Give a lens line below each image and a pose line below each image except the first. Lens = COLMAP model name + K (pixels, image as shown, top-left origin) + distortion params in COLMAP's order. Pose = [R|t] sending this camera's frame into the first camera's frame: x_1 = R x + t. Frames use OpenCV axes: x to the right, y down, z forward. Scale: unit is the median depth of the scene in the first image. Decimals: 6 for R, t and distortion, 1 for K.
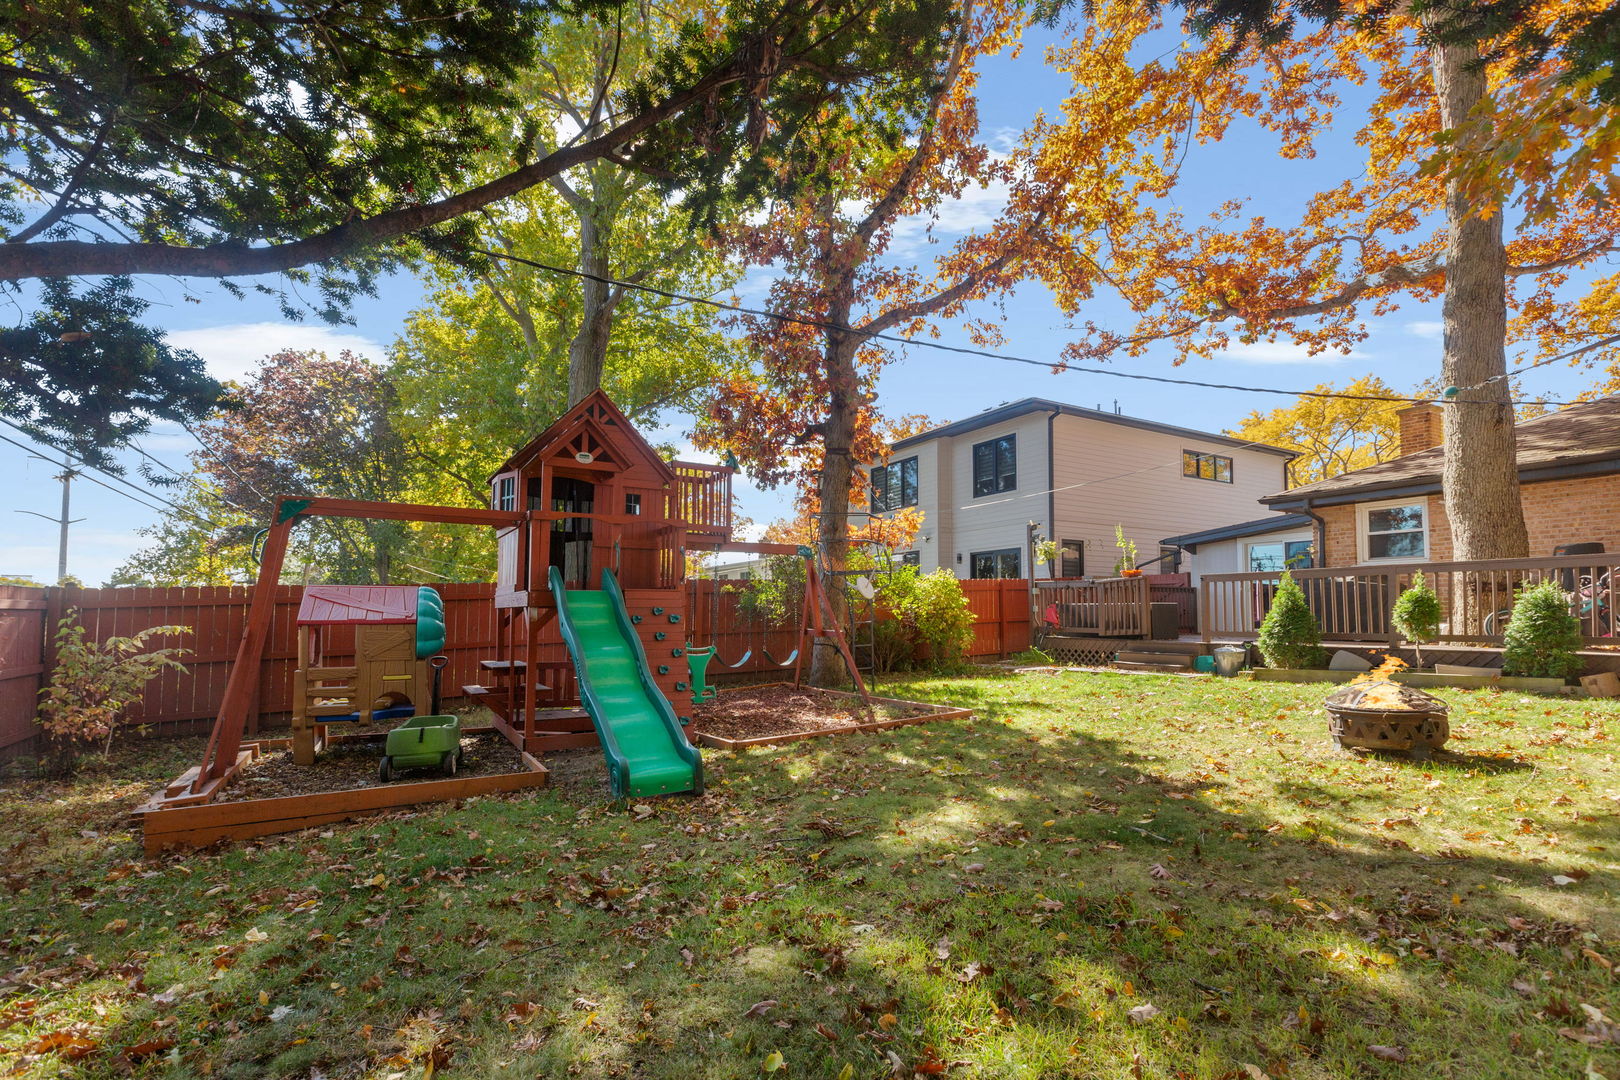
lens RADIAL K [[733.1, 0, 802.6], [0, 733.1, 539.8], [0, 0, 1]] dist [0.000301, 0.000168]
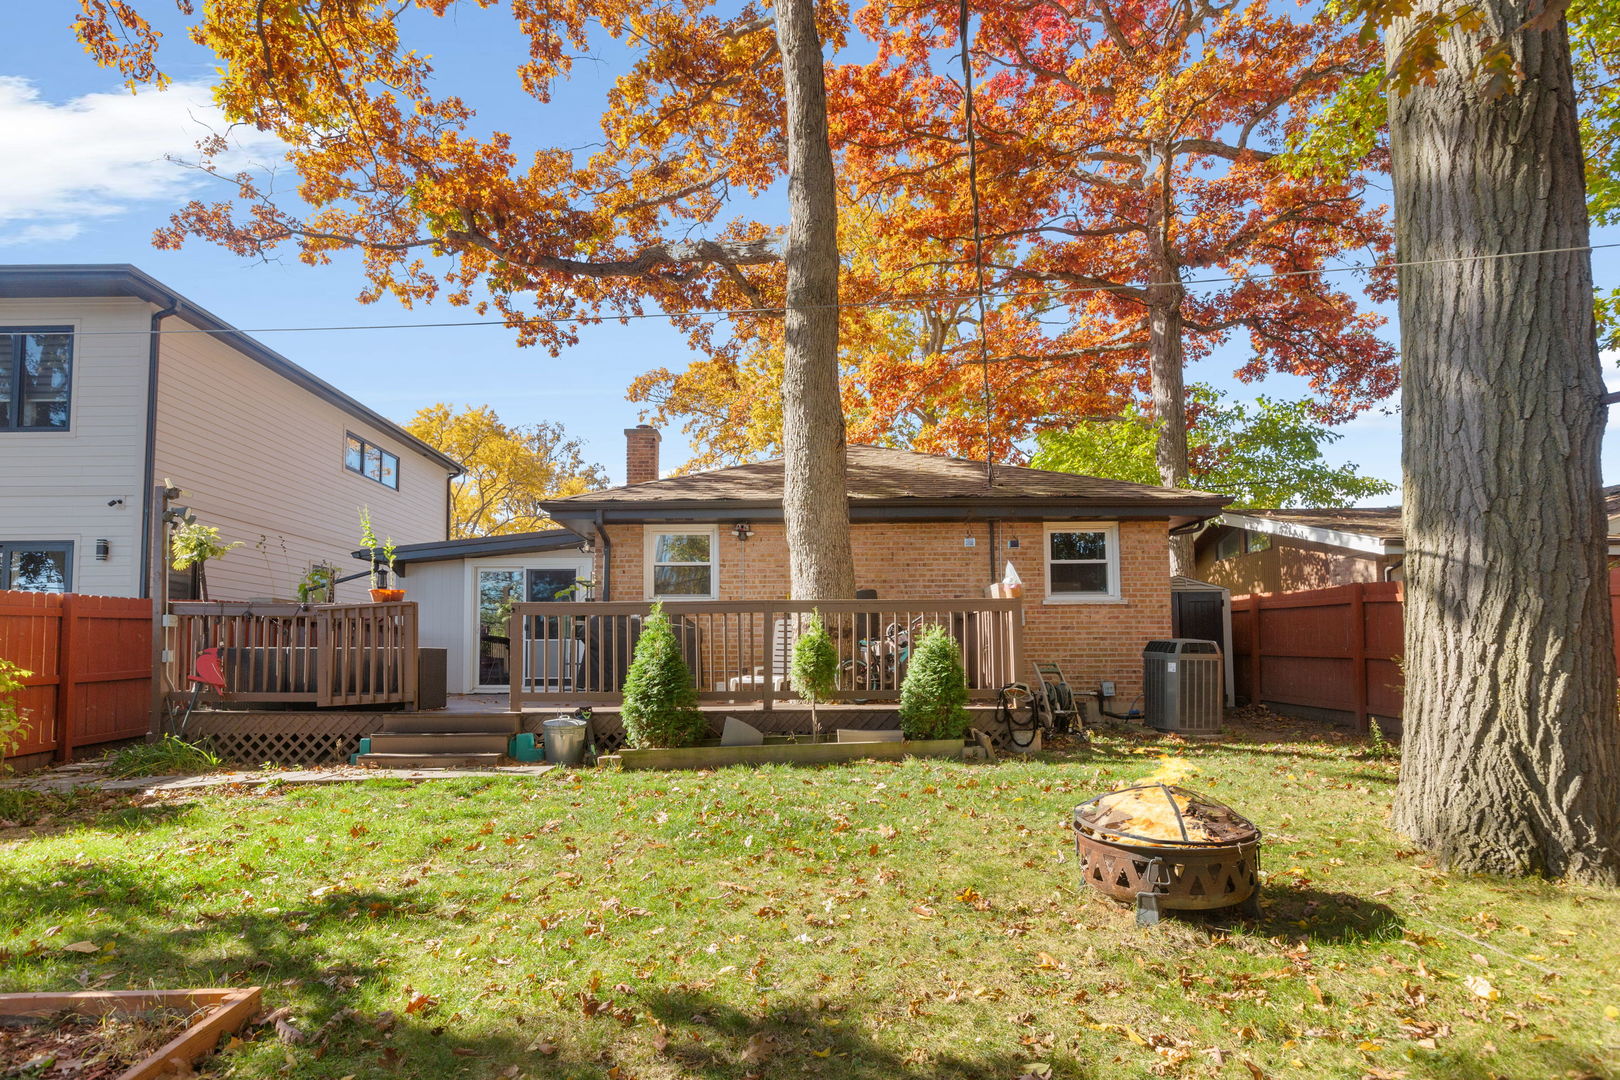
lens RADIAL K [[882.6, 0, 808.1], [0, 882.6, 641.8], [0, 0, 1]] dist [-0.004516, -0.001407]
pose [[0.507717, 0.012044, 0.861440, 0.024694], [-0.082283, 0.996009, 0.034571, 0.029631], [-0.857586, -0.088434, 0.506682, 0.351895]]
